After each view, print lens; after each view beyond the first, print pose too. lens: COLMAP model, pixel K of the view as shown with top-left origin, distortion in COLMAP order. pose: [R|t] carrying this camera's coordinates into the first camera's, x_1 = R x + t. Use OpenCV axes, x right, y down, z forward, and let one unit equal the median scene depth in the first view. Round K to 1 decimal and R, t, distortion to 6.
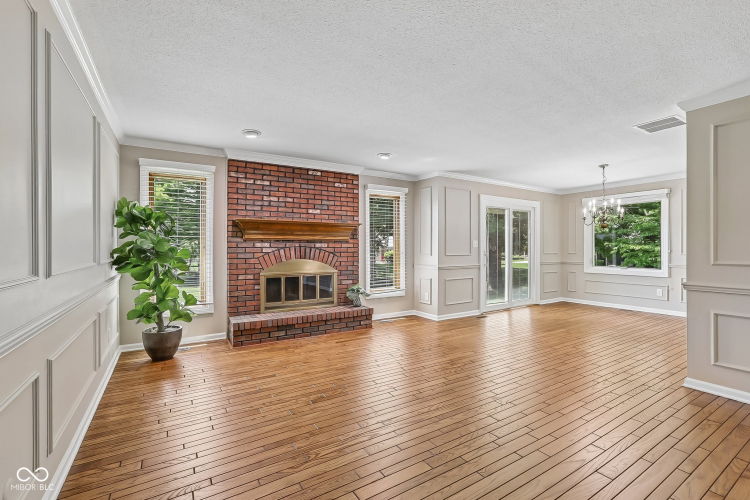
lens RADIAL K [[343.8, 0, 381.7], [0, 343.8, 250.2], [0, 0, 1]] dist [-0.030118, 0.011686]
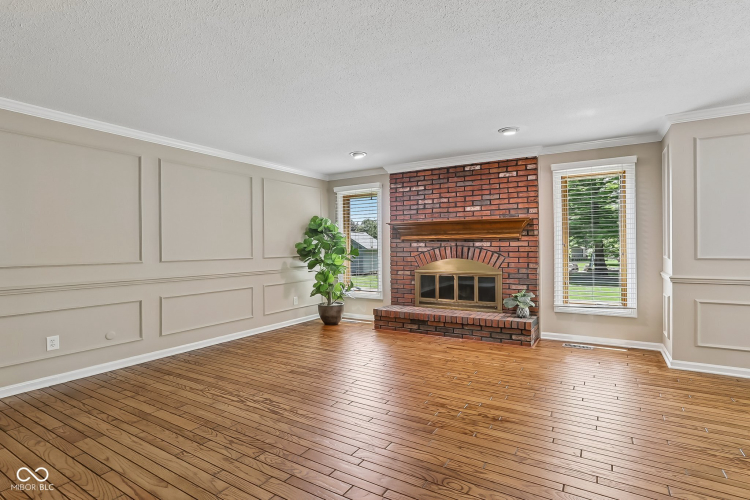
lens RADIAL K [[343.8, 0, 395.0], [0, 343.8, 249.7], [0, 0, 1]] dist [-0.030118, 0.011686]
pose [[0.493416, 0.003930, -0.869784, 0.537505], [0.001124, 0.999986, 0.005156, -0.004725], [0.869793, -0.003522, 0.493405, 0.357506]]
